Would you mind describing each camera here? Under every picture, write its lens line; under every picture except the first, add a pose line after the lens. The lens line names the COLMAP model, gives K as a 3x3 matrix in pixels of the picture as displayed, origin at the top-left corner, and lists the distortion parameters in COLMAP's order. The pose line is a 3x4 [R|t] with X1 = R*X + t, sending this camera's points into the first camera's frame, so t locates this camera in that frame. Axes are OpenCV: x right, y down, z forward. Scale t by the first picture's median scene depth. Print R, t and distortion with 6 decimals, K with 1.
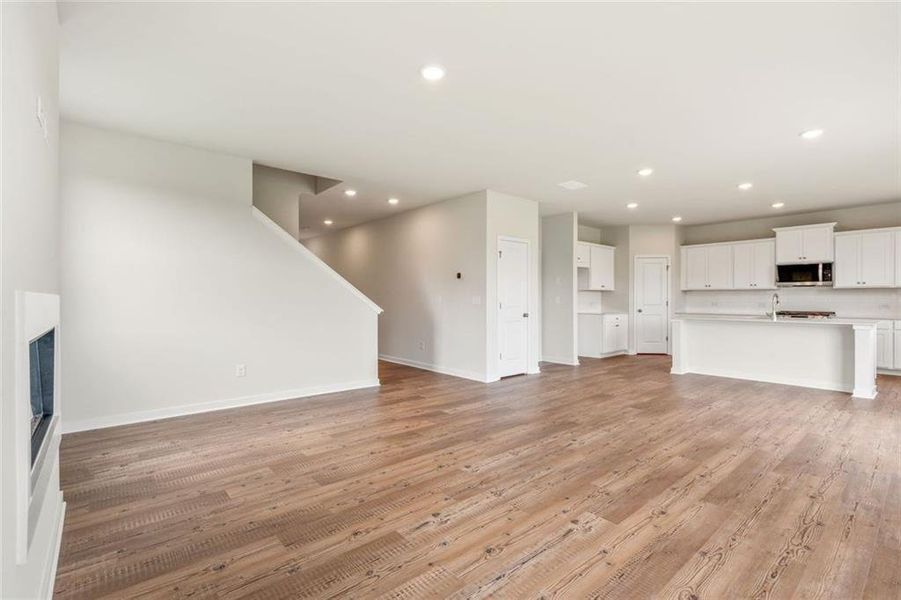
lens RADIAL K [[407.9, 0, 450.5], [0, 407.9, 300.0], [0, 0, 1]] dist [0.007043, 0.000198]
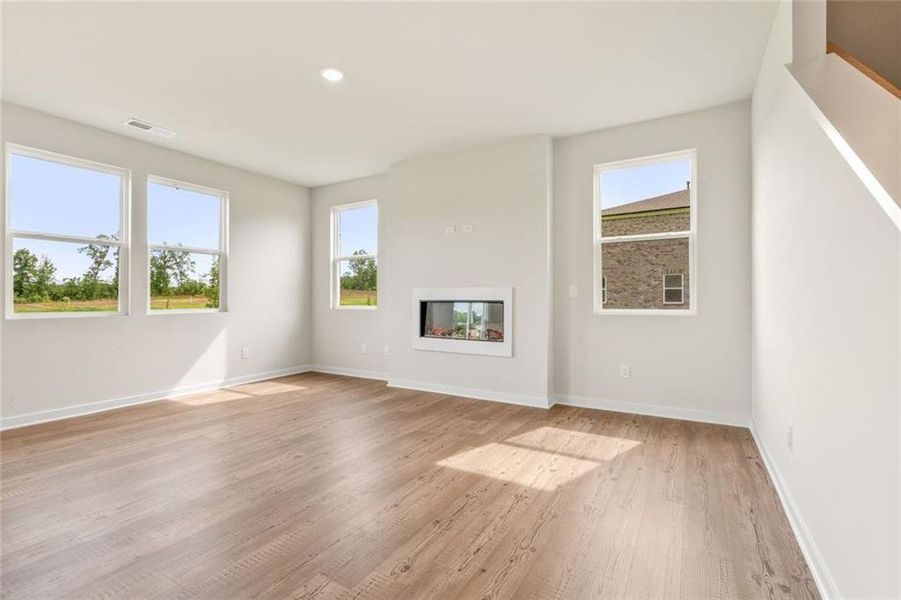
lens RADIAL K [[409.2, 0, 450.5], [0, 409.2, 300.0], [0, 0, 1]] dist [-0.003849, -0.000499]
pose [[-0.946508, 0.000105, -0.322679, 0.004953], [-0.000153, 1.000000, 0.000773, 0.012525], [0.322679, 0.000781, -0.946508, 0.909486]]
